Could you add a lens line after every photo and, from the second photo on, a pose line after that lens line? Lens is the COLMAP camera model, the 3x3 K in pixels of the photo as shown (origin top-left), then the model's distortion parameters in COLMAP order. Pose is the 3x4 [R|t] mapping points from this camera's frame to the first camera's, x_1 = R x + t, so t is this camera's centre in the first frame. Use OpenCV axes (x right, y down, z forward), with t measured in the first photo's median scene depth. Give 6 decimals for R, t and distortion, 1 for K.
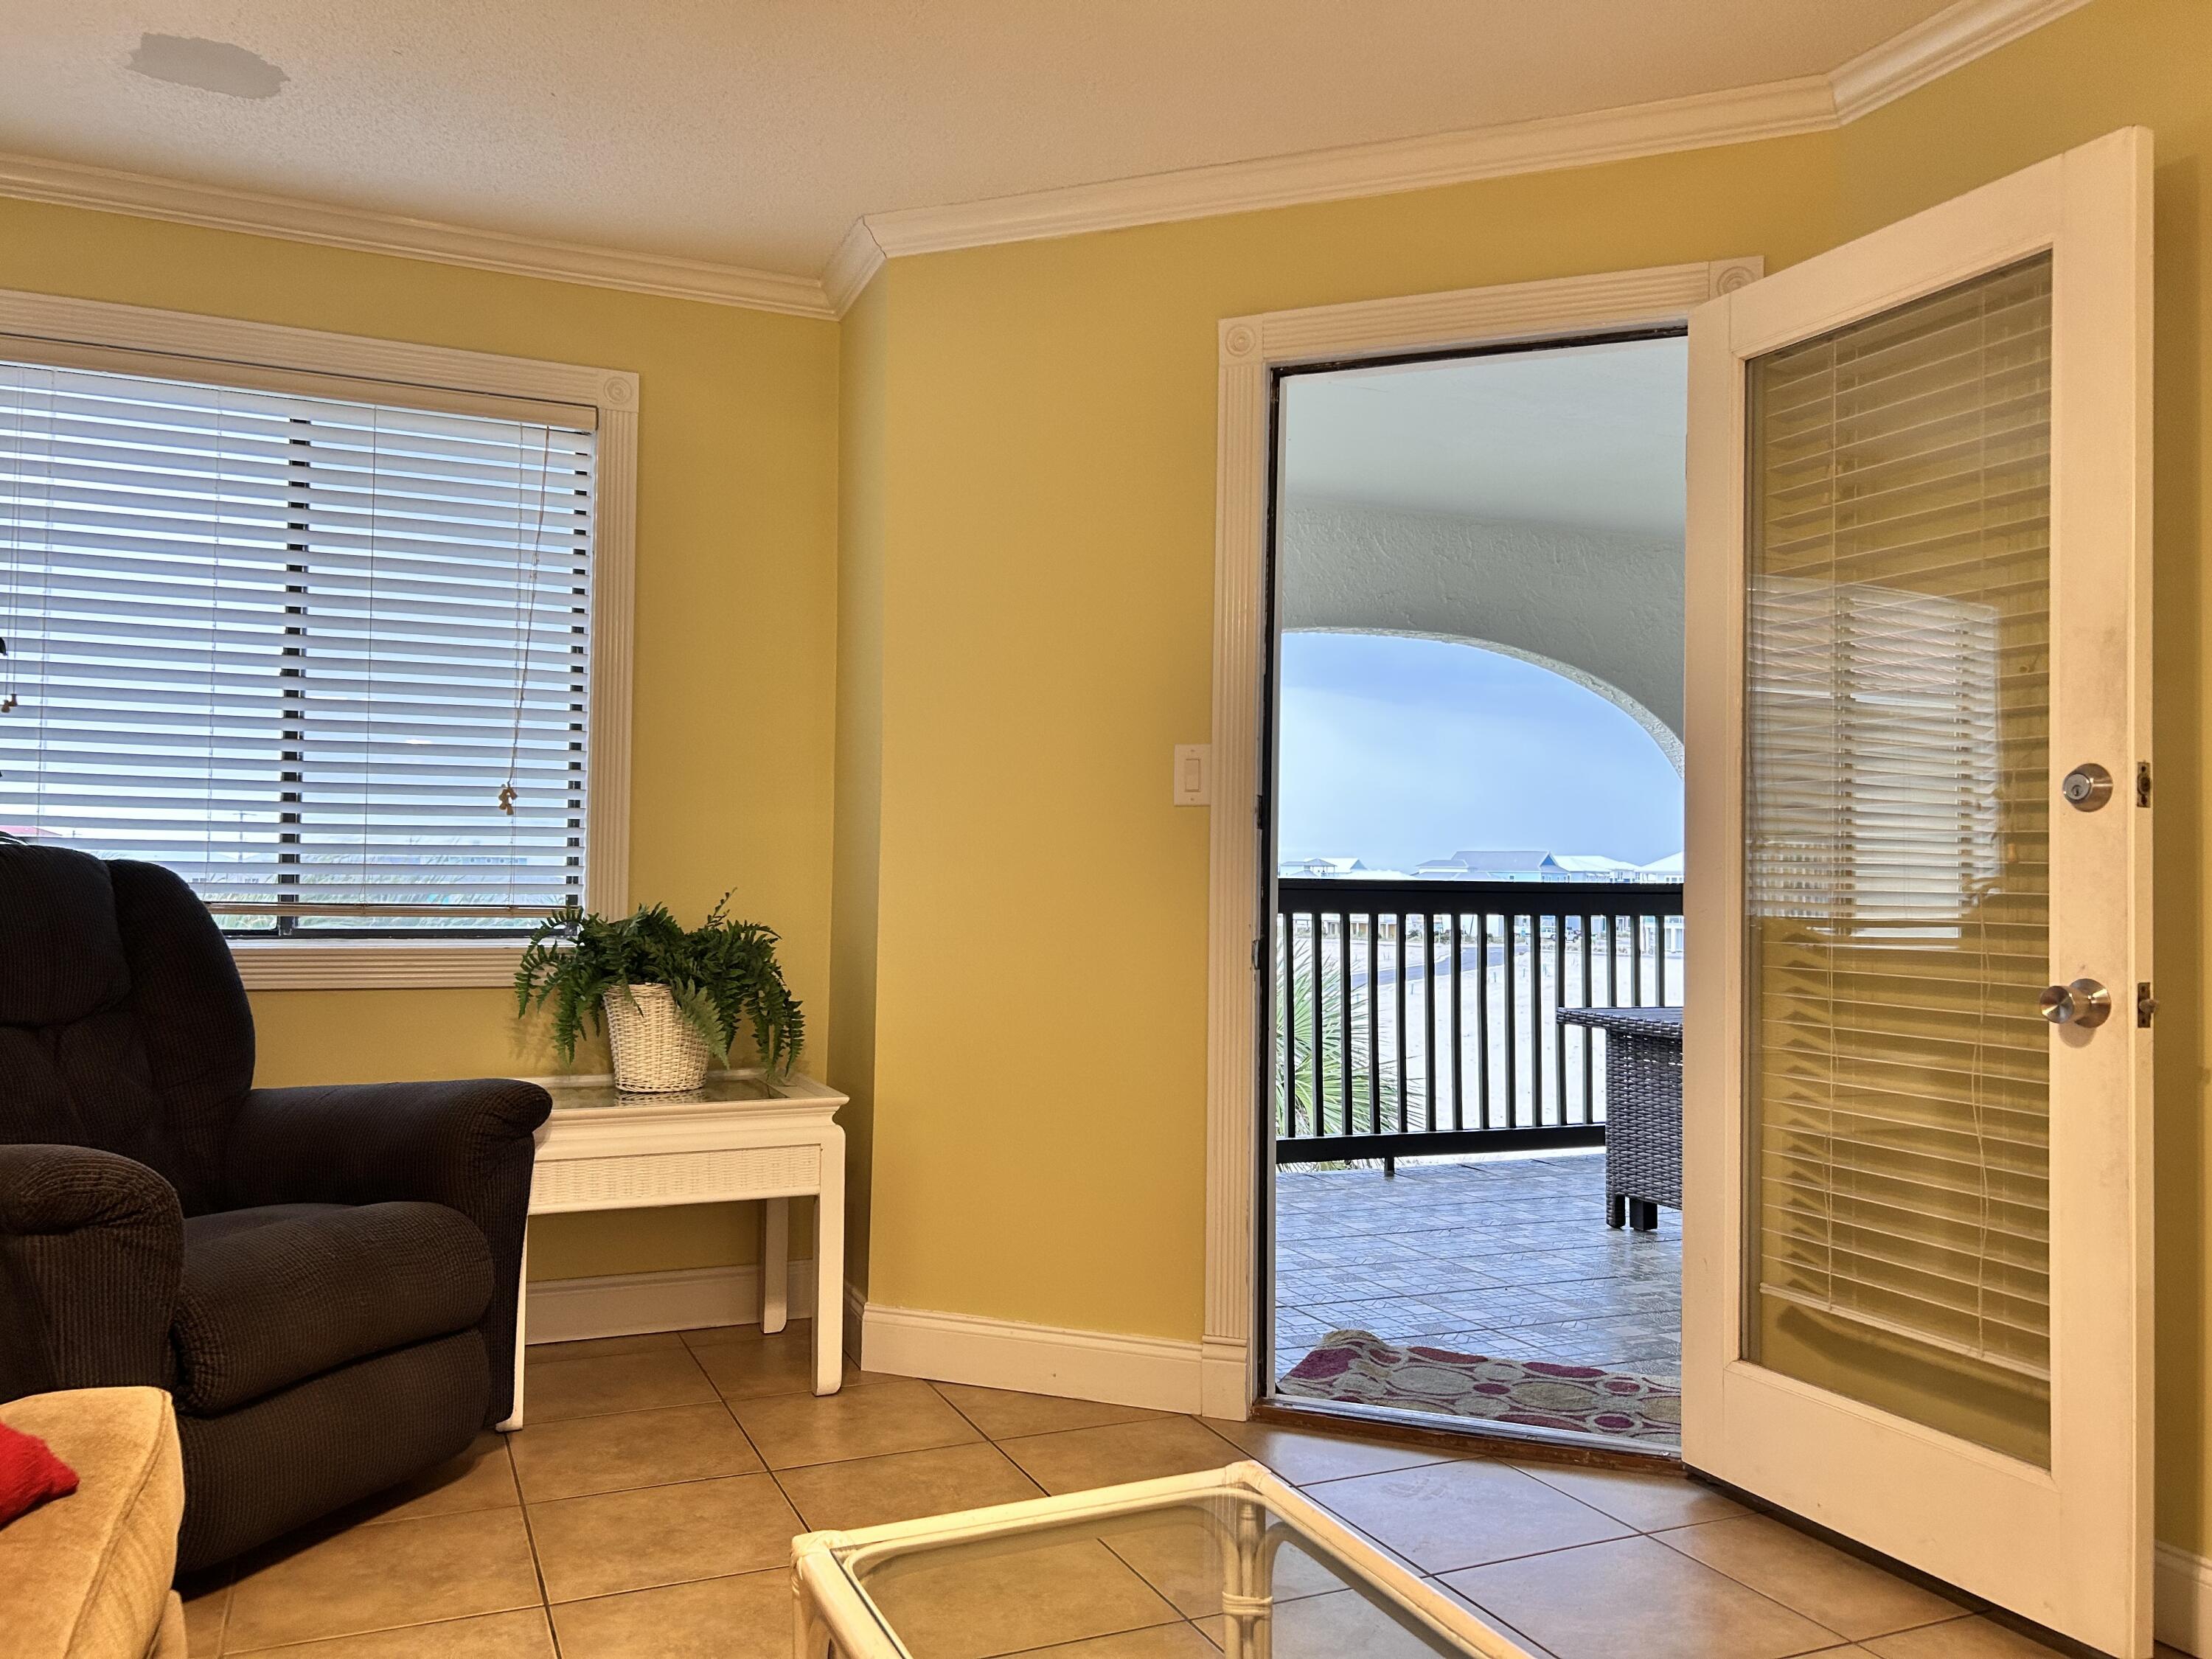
lens RADIAL K [[1656.8, 0, 1094.2], [0, 1656.8, 834.0], [0, 0, 1]] dist [0.037378, -0.037878]
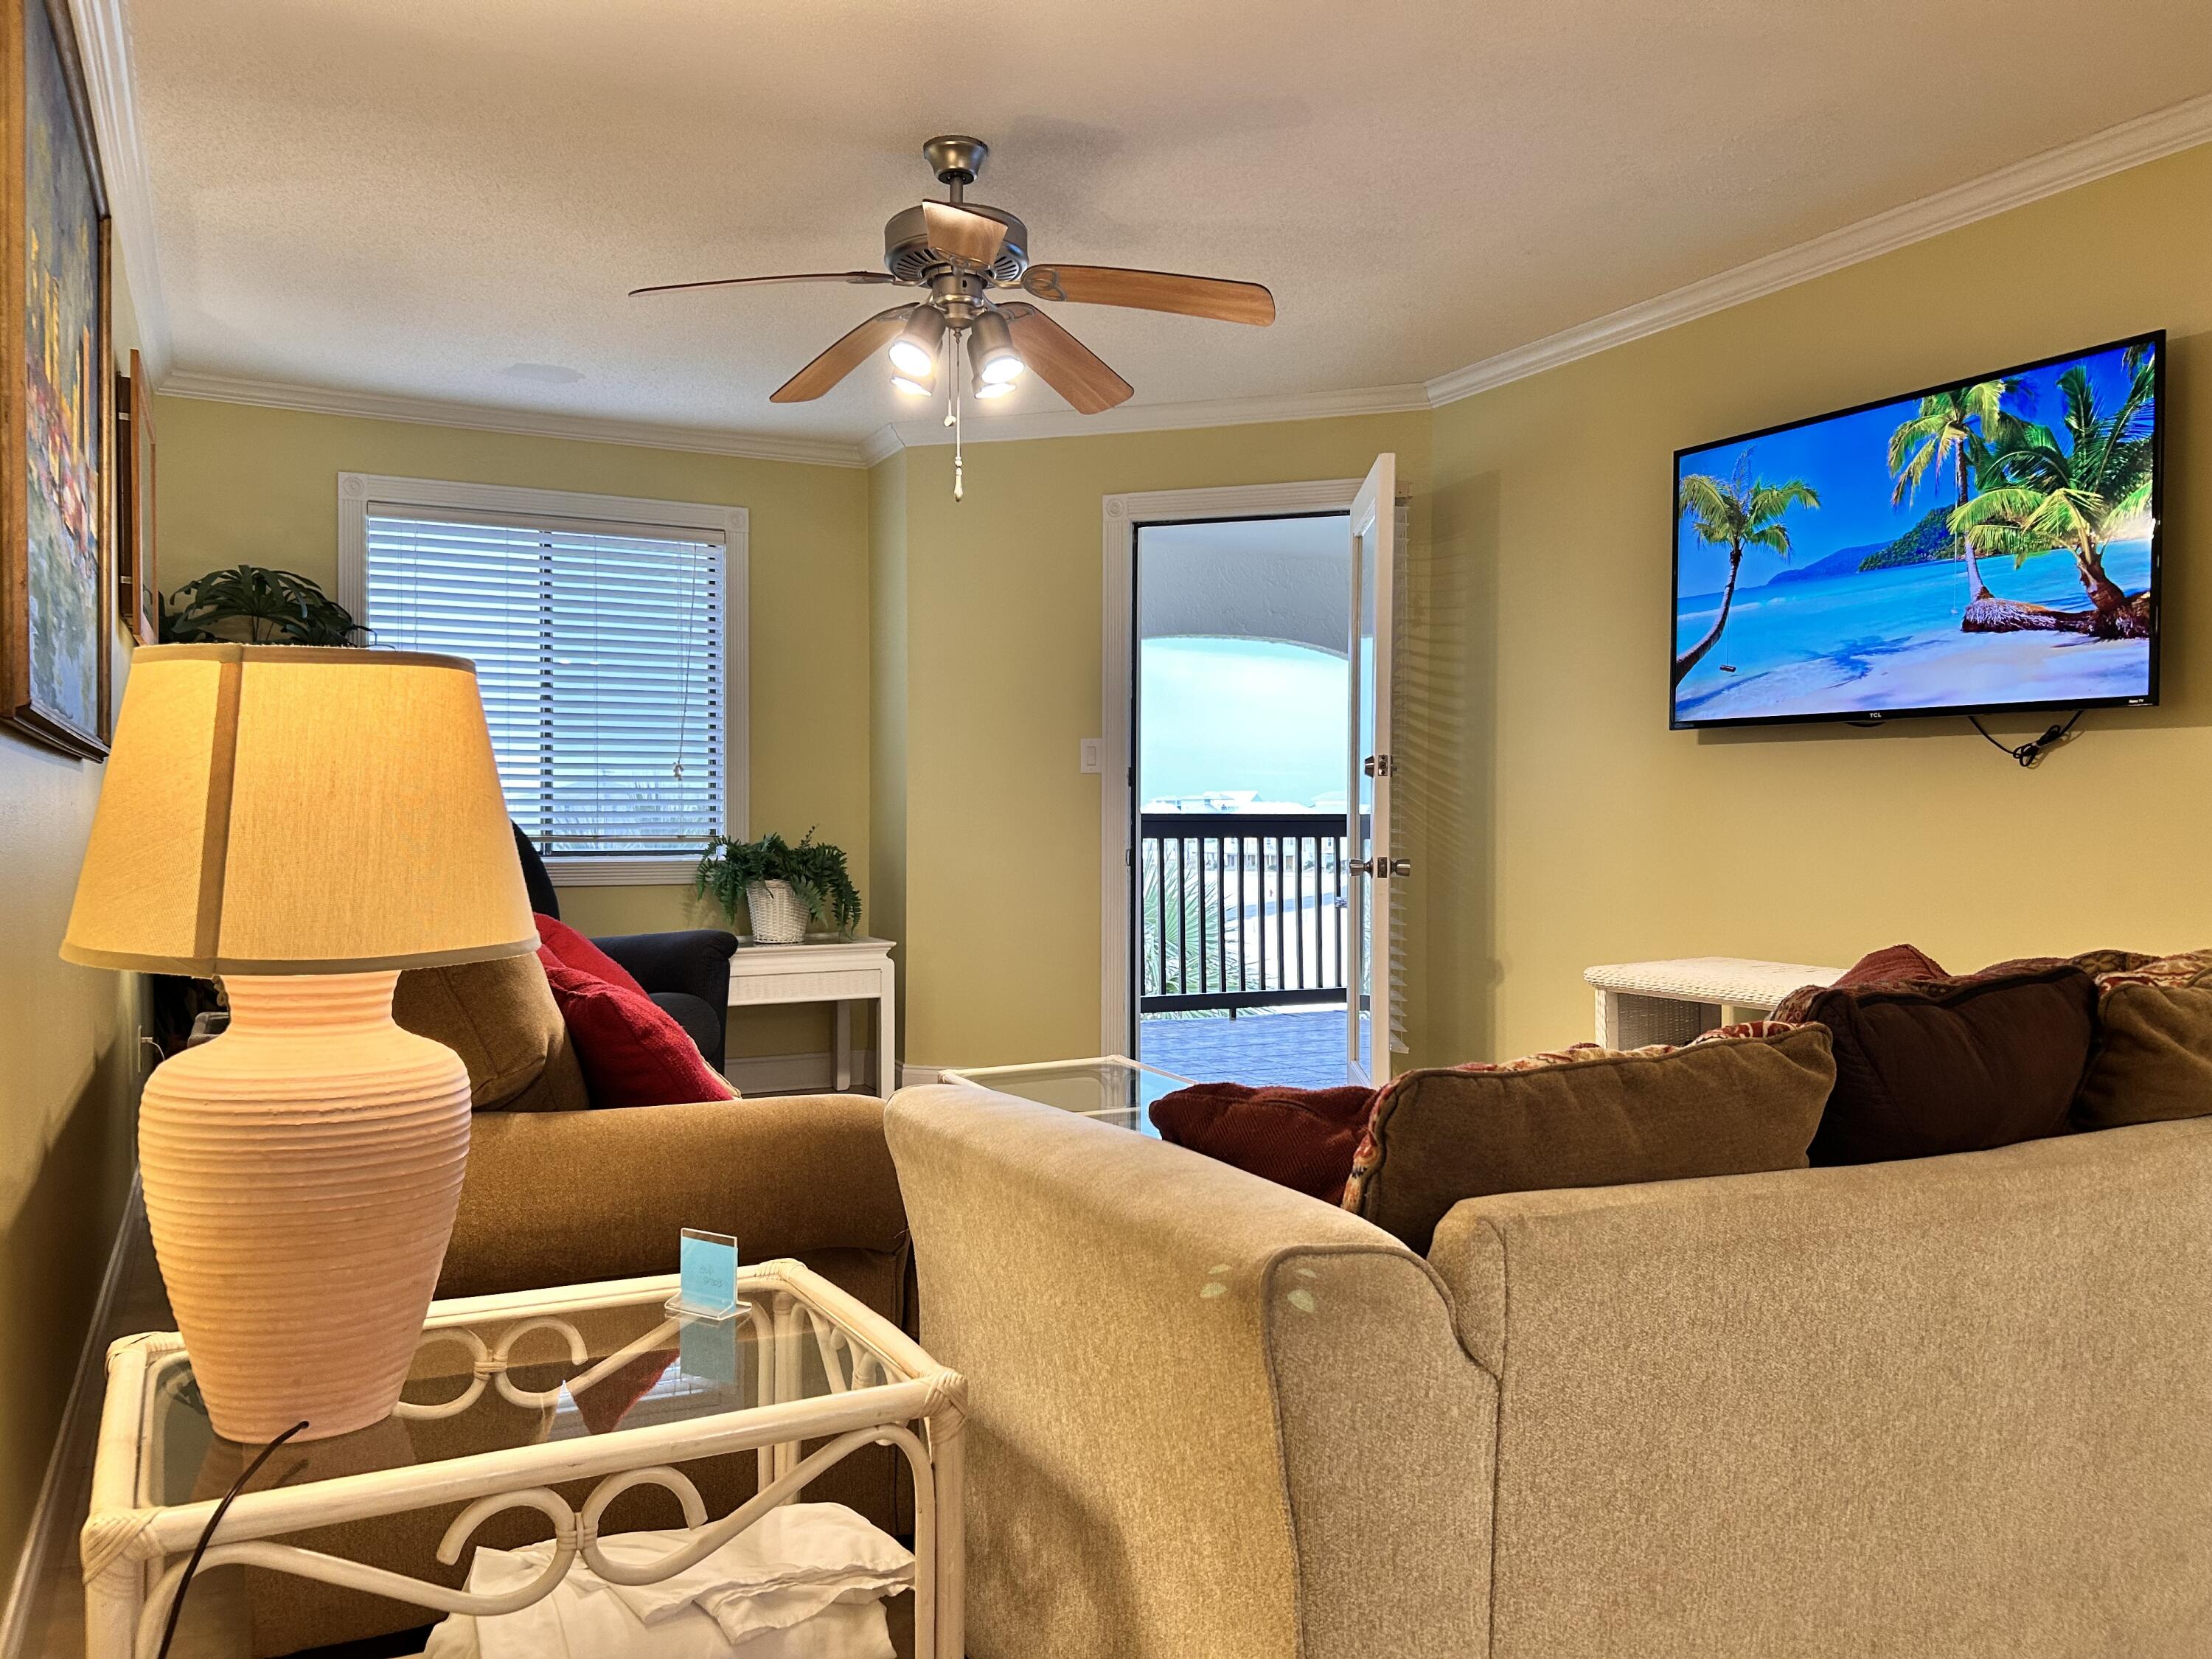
lens RADIAL K [[1656.8, 0, 1112.2], [0, 1656.8, 840.8], [0, 0, 1]] dist [0.037378, -0.037878]
pose [[0.997577, -0.012382, 0.068460, -0.034964], [0.009398, 0.998999, 0.043733, -0.019936], [-0.068933, -0.042984, 0.996695, -0.672745]]
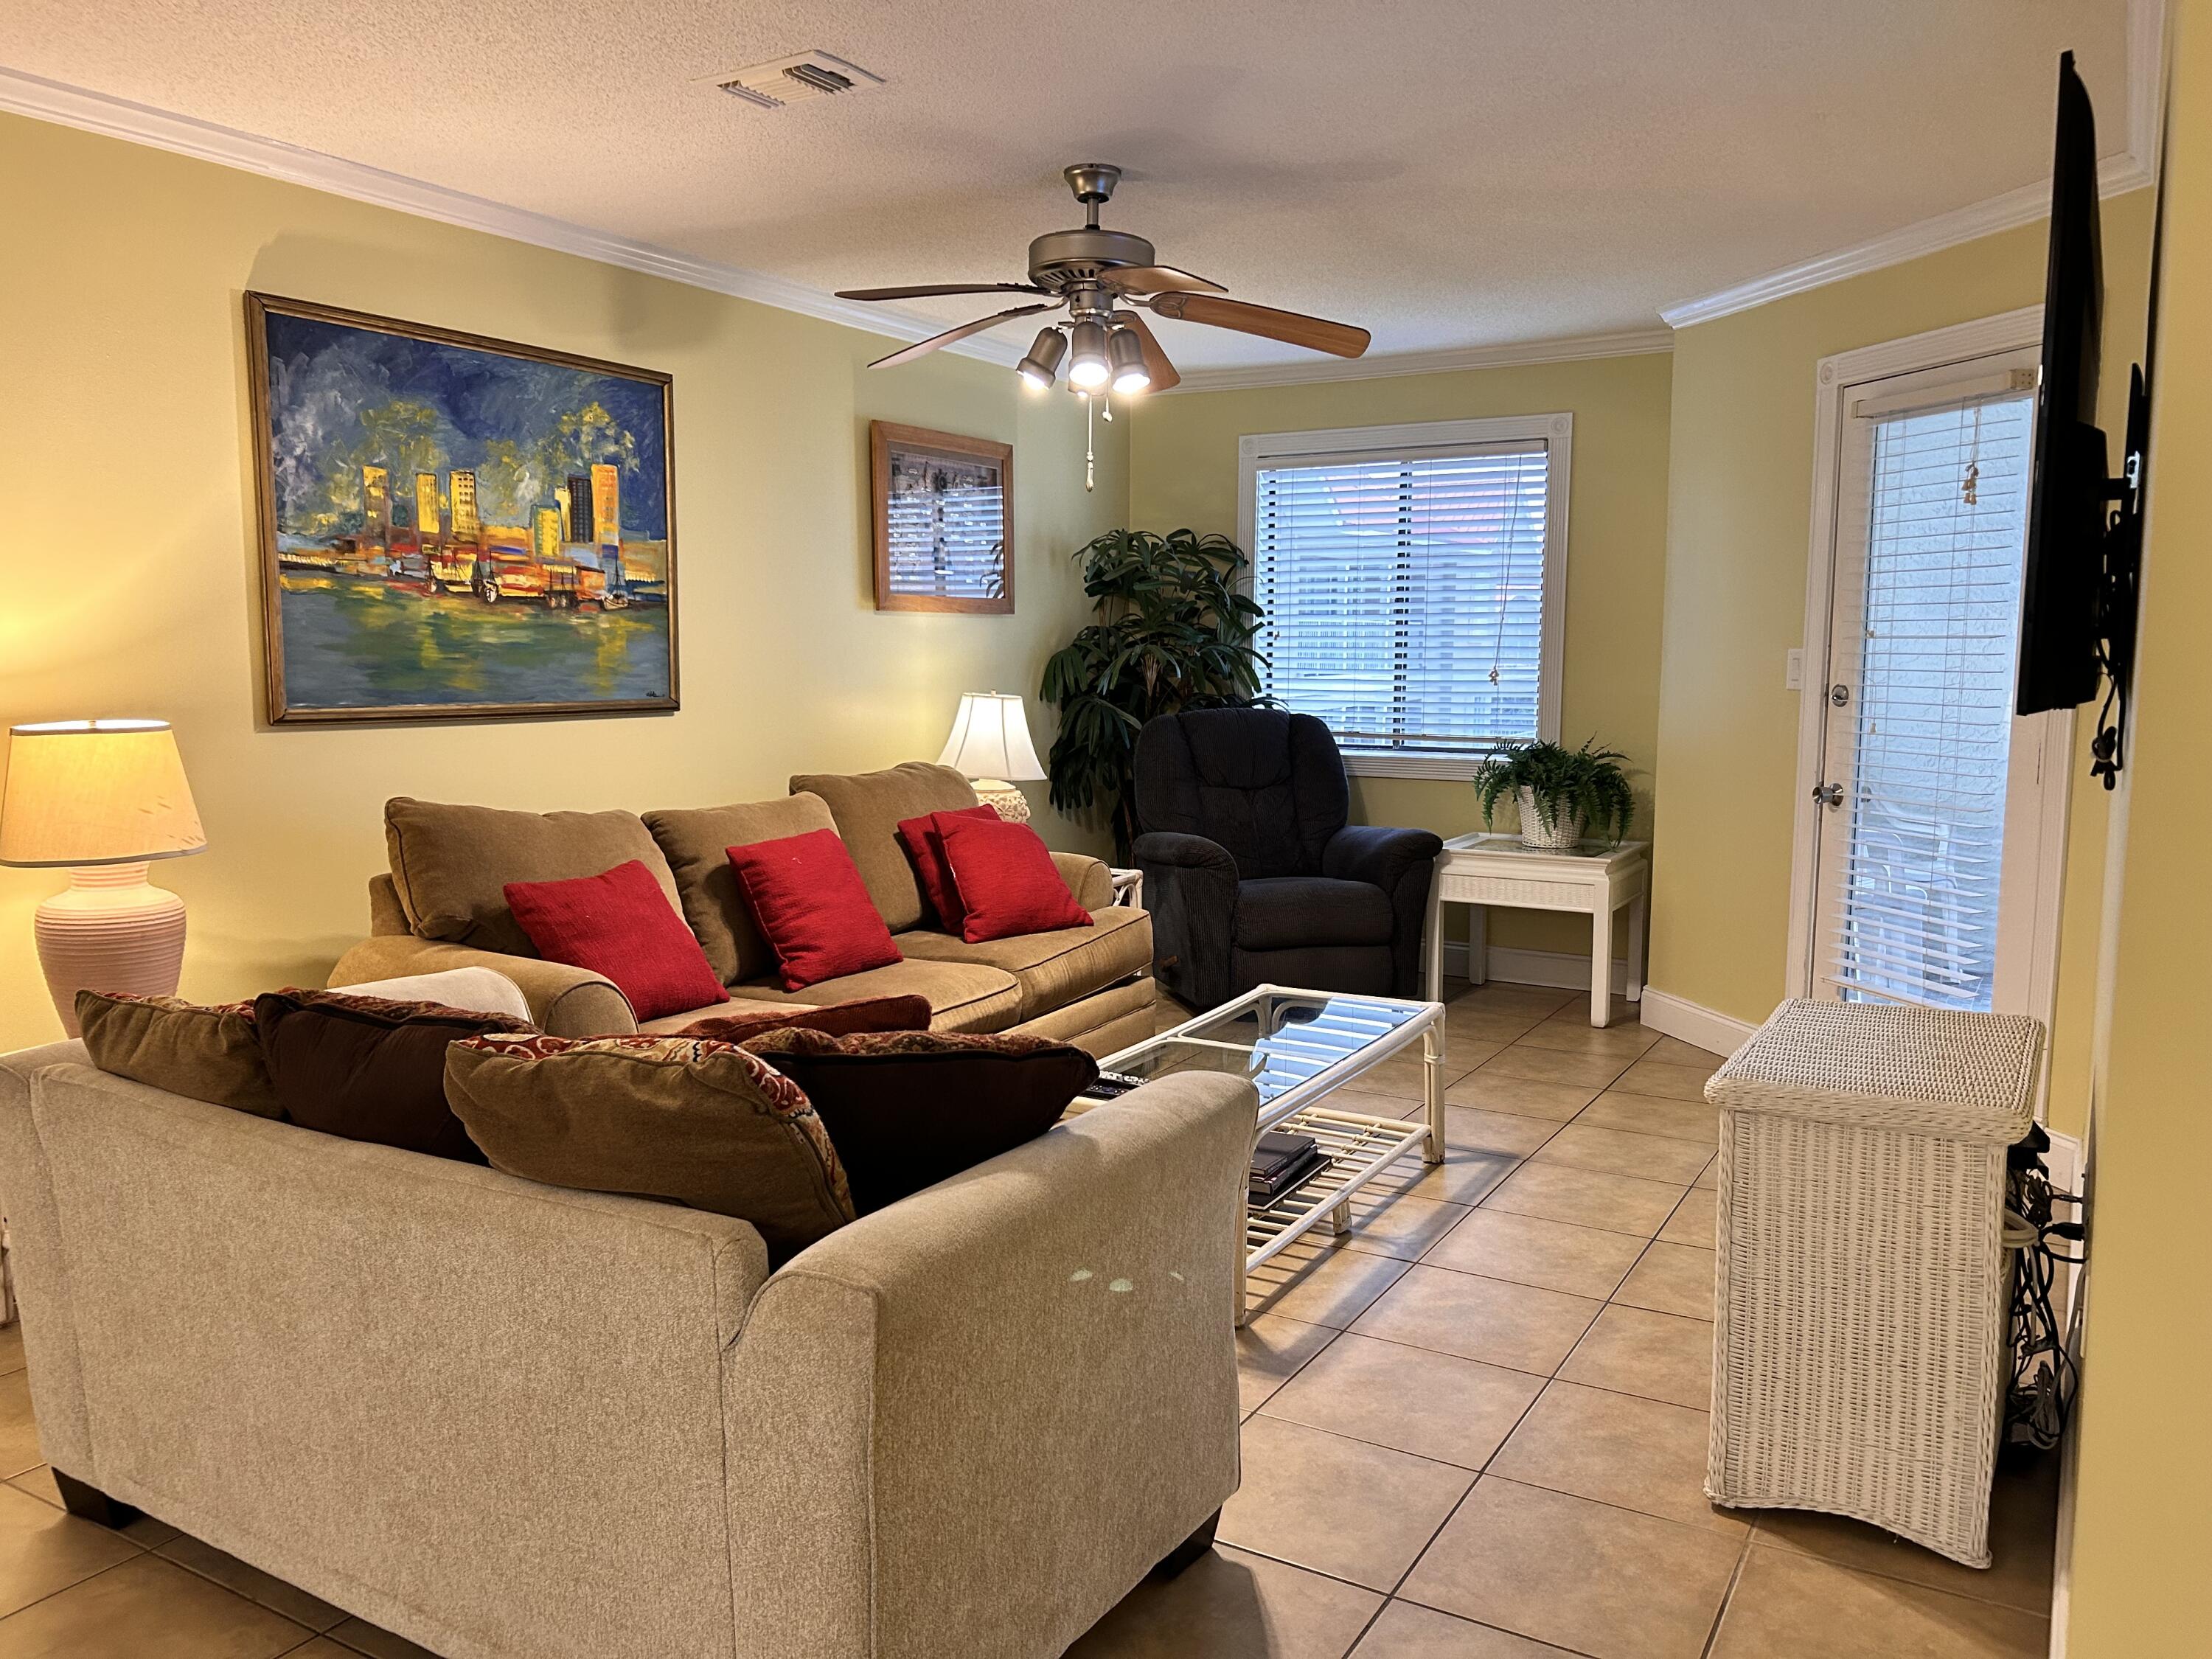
lens RADIAL K [[1656.8, 0, 1112.7], [0, 1656.8, 832.8], [0, 0, 1]] dist [0.037378, -0.037878]
pose [[0.582521, 0.083060, -0.808561, 0.835498], [0.029882, 0.991904, 0.123423, -0.084474], [0.812267, -0.096058, 0.575322, -0.349804]]
